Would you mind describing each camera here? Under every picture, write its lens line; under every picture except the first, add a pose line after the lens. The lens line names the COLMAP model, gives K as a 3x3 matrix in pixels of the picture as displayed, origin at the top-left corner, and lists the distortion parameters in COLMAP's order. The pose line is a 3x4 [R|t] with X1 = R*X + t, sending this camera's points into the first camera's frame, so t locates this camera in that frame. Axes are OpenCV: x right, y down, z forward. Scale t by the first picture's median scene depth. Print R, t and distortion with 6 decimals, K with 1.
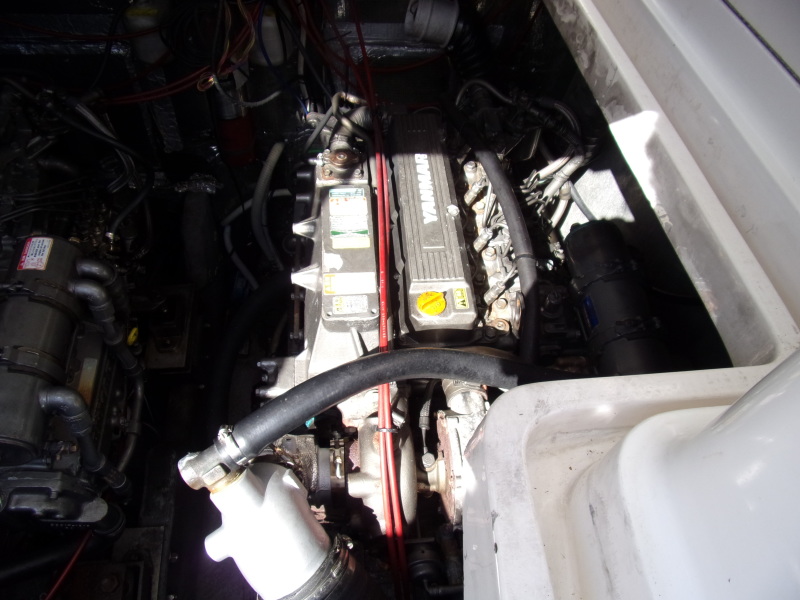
lens RADIAL K [[566.1, 0, 397.7], [0, 566.1, 301.7], [0, 0, 1]] dist [-0.045450, 0.014265]
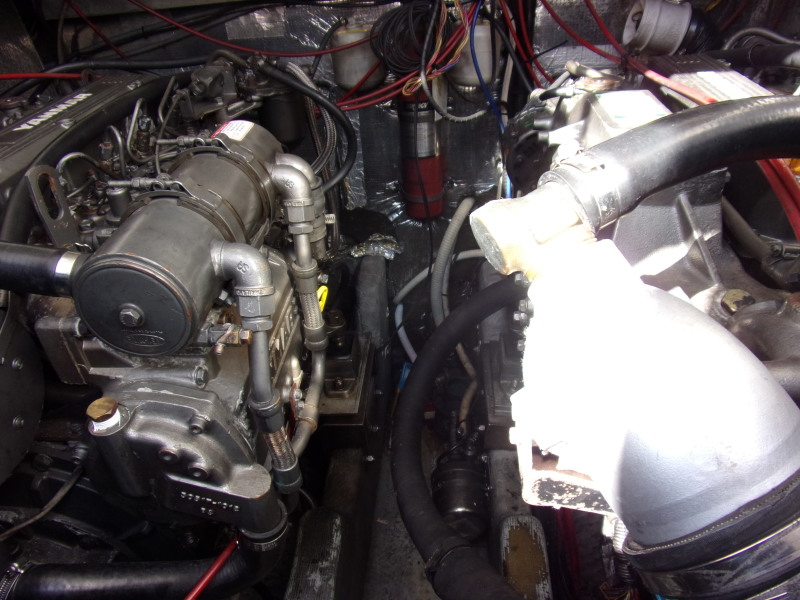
lens RADIAL K [[566.1, 0, 397.7], [0, 566.1, 301.7], [0, 0, 1]] dist [-0.045450, 0.014265]
pose [[0.976126, -0.013475, -0.216785, -0.155615], [-0.063192, 0.937281, -0.342800, 0.236131], [0.207808, 0.348315, 0.914053, 0.250134]]
